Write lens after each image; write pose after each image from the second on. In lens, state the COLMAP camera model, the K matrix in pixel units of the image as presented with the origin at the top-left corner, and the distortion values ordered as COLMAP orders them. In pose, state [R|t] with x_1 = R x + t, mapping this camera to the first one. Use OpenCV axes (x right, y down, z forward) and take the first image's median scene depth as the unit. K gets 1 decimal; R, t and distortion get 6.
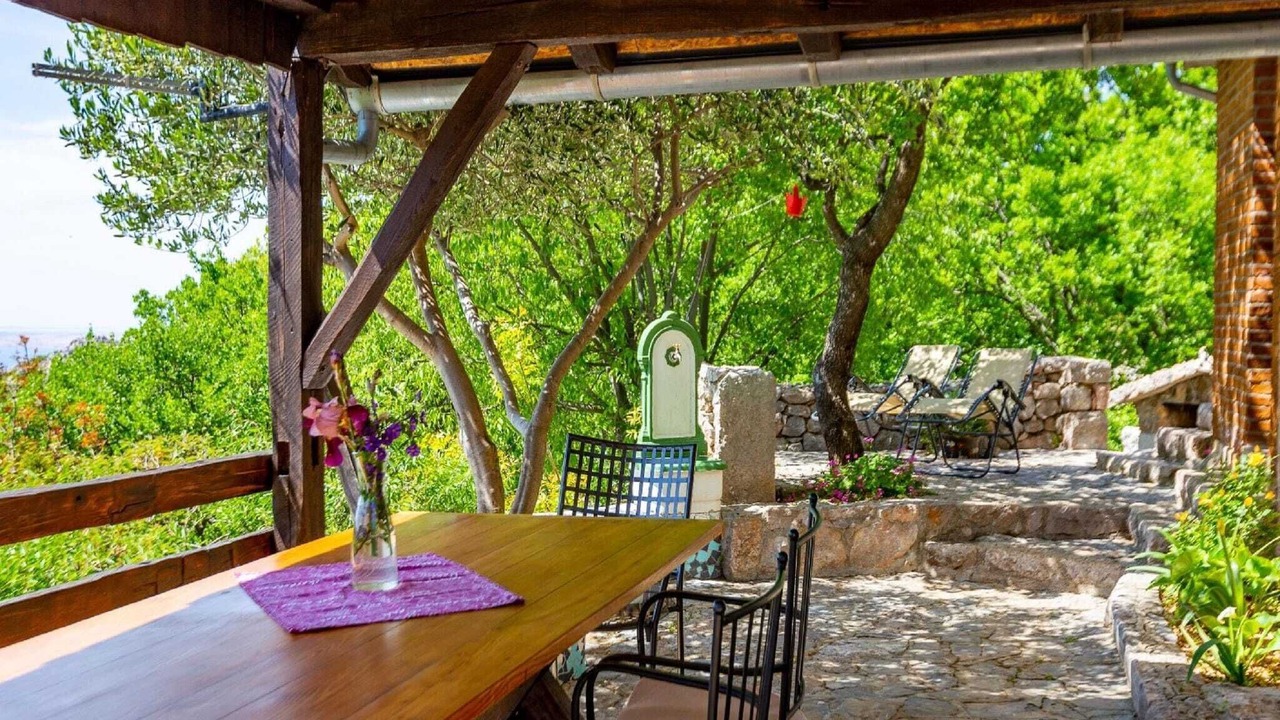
lens RADIAL K [[1323.6, 0, 640.0], [0, 1323.6, 360.0], [0, 0, 1]] dist [-0.009417, -0.000878]
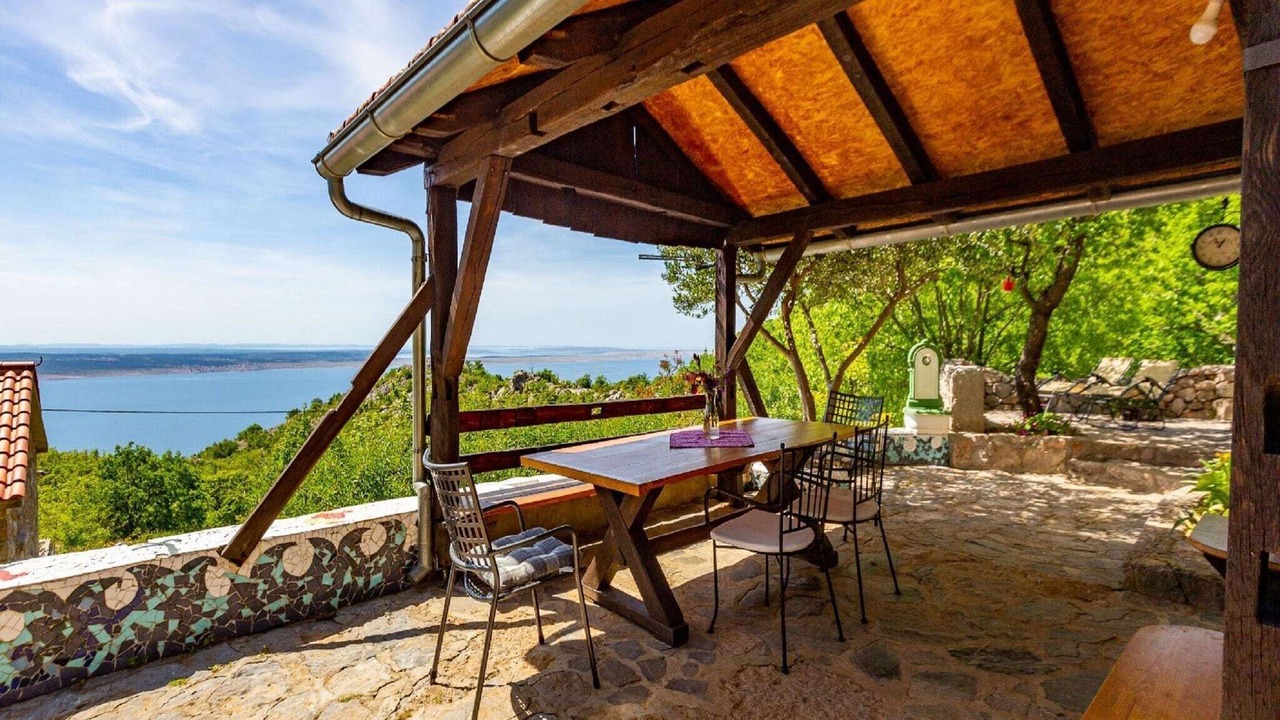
lens RADIAL K [[602.6, 0, 640.0], [0, 602.6, 360.0], [0, 0, 1]] dist [0.011524, -0.000016]
pose [[0.853558, 0.013226, -0.520829, 0.137442], [-0.015745, 0.999876, -0.000412, 0.004052], [0.520759, 0.008552, 0.853661, -0.073274]]
